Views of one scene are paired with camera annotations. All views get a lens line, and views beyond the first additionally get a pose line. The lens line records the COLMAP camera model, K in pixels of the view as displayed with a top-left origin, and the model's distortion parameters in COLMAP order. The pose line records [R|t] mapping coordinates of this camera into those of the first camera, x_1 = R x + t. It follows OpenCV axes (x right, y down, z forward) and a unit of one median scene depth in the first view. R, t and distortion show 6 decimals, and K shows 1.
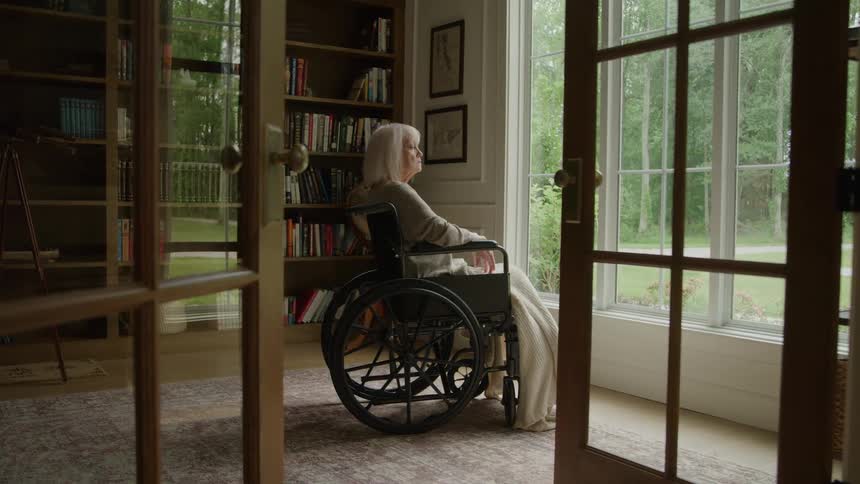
lens RADIAL K [[802.5, 0, 430.0], [0, 802.5, 242.0], [0, 0, 1]] dist [-0.084957, -0.001580]
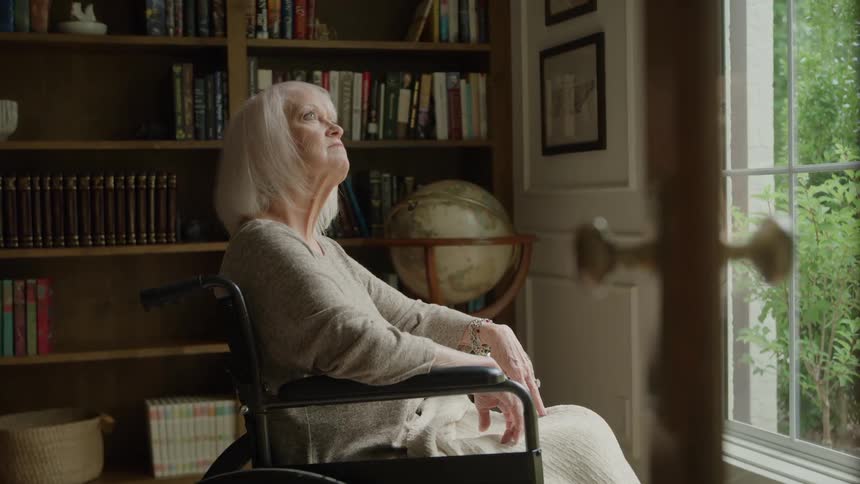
lens RADIAL K [[1133.2, 0, 430.0], [0, 1133.2, 242.0], [0, 0, 1]] dist [-0.006052, 0.028269]
pose [[0.962089, -0.026154, -0.271478, 0.123844], [0.023515, 0.999639, -0.012970, -0.034814], [0.271719, 0.006094, 0.962357, 0.290587]]
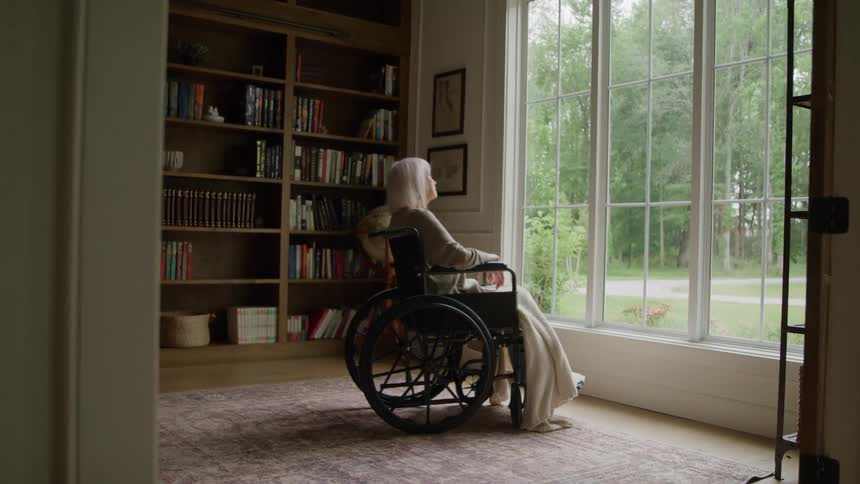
lens RADIAL K [[750.5, 0, 430.0], [0, 750.5, 242.0], [0, 0, 1]] dist [-0.104784, 0.003812]
pose [[0.999323, 0.013234, 0.034331, -0.038175], [-0.011799, 0.999062, -0.041673, 0.009185], [-0.034851, 0.041240, 0.998541, -0.033646]]
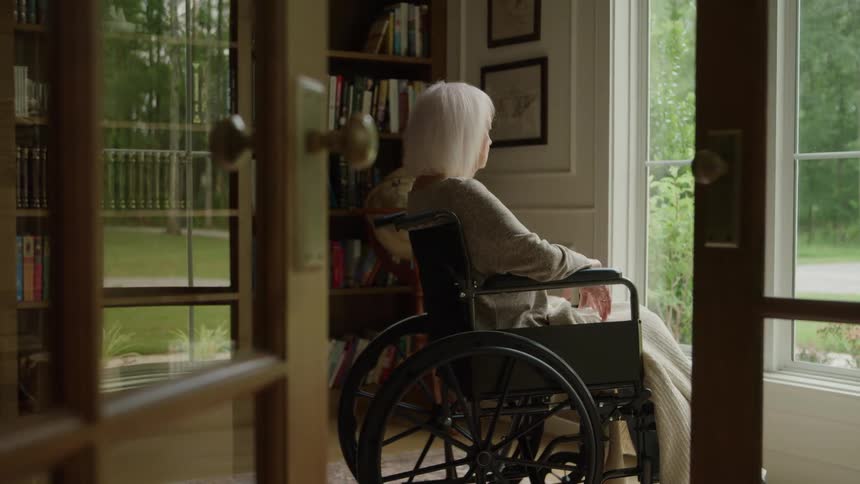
lens RADIAL K [[1133.2, 0, 430.0], [0, 1133.2, 242.0], [0, 0, 1]] dist [-0.006052, 0.028269]
pose [[0.999618, -0.010299, -0.025656, -0.026459], [0.009947, 0.999855, -0.013811, -0.007290], [0.025795, 0.013550, 0.999575, 0.067581]]
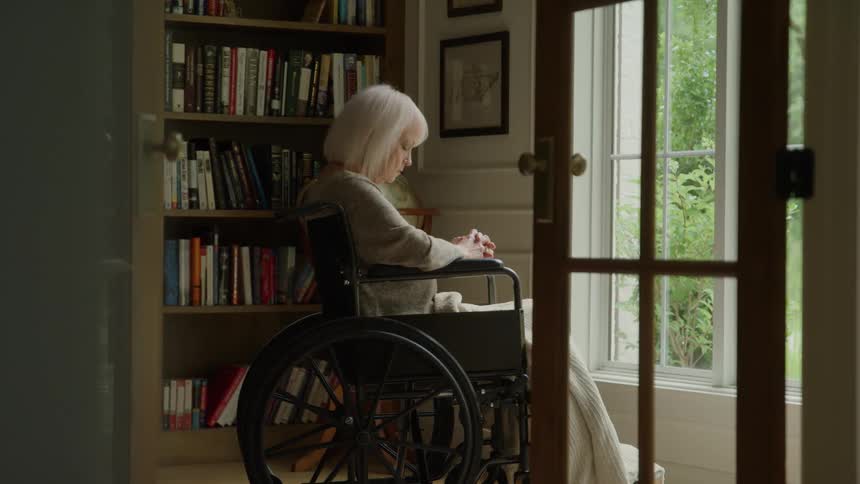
lens RADIAL K [[2019.2, 0, 430.0], [0, 2019.2, 242.0], [0, 0, 1]] dist [0.255542, -0.009880]
pose [[0.997402, -0.004912, -0.071862, 0.088581], [0.002146, 0.999256, -0.038513, 0.029134], [0.071998, 0.038259, 0.996671, -0.393348]]
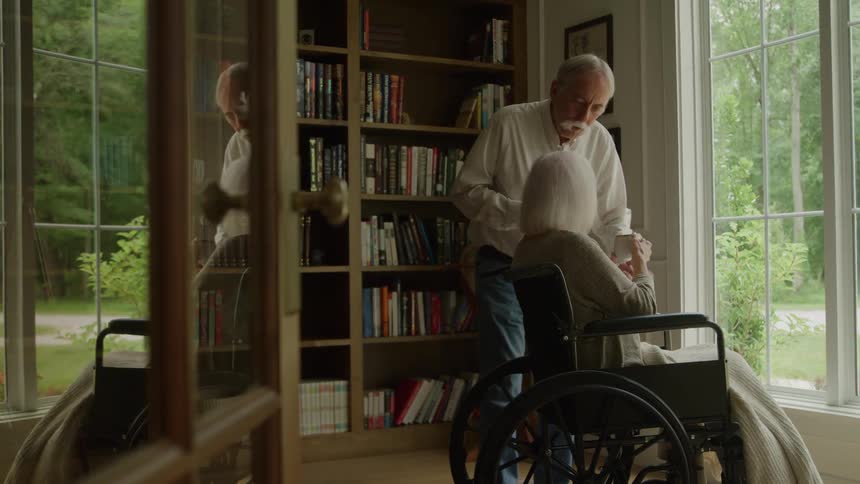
lens RADIAL K [[985.7, 0, 430.0], [0, 985.7, 242.0], [0, 0, 1]] dist [-0.037131, 0.010693]
pose [[0.995666, -0.026777, -0.089064, -0.048890], [0.020785, 0.997500, -0.067537, -0.006664], [0.090649, 0.065393, 0.993734, 0.078707]]
